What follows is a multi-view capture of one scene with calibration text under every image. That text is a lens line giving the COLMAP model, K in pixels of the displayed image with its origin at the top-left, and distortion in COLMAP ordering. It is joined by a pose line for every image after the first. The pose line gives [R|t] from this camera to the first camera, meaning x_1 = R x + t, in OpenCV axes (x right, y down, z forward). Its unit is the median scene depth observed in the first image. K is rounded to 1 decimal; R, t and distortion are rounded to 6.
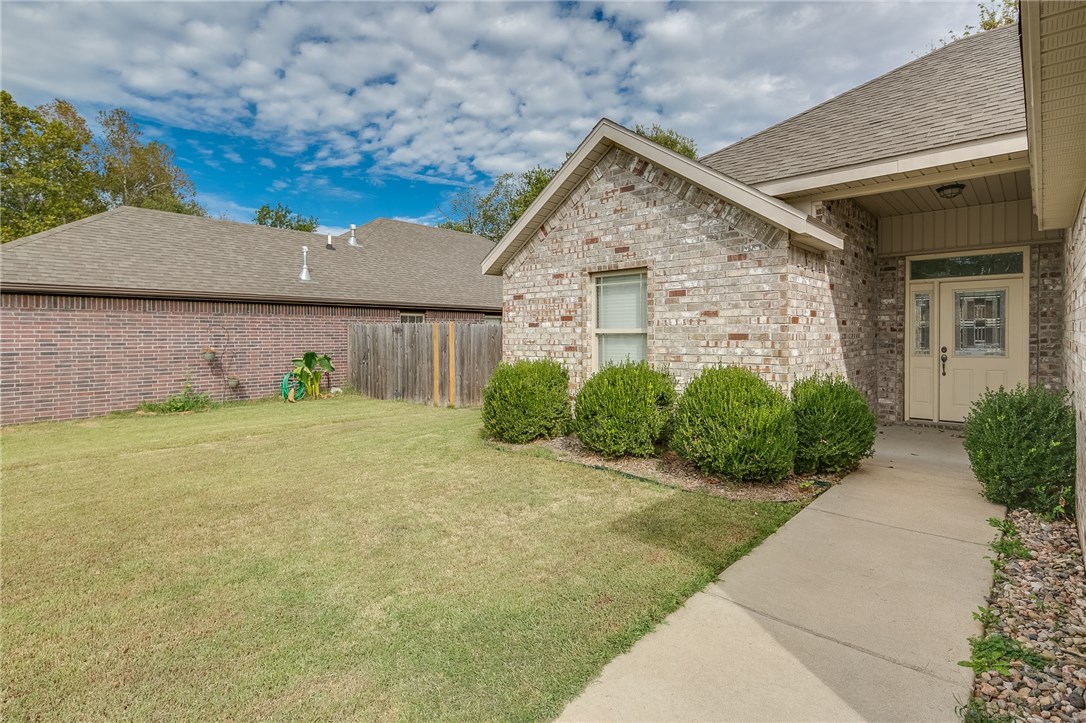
lens RADIAL K [[562.7, 0, 540.5], [0, 562.7, 347.2], [0, 0, 1]] dist [0.020095, -0.000742]
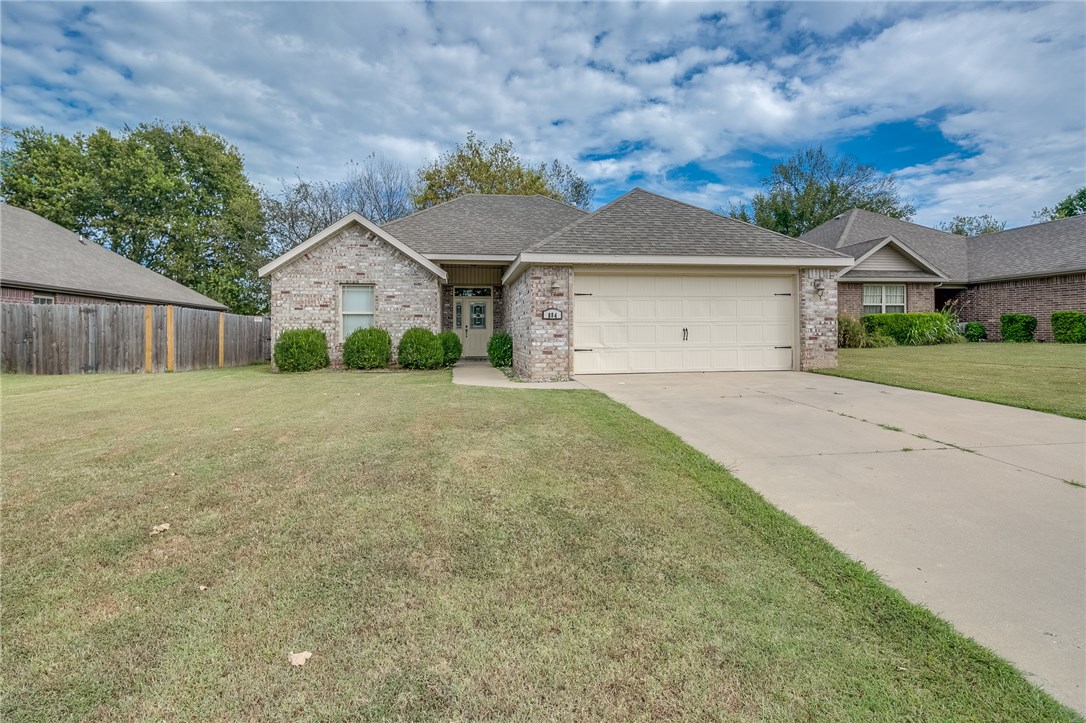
lens RADIAL K [[562.7, 0, 540.5], [0, 562.7, 347.2], [0, 0, 1]] dist [0.020095, -0.000742]
pose [[0.645749, -0.008091, 0.763507, -0.942264], [0.012498, 0.999922, 0.000026, 0.098189], [-0.763447, 0.009525, 0.645800, -0.787191]]
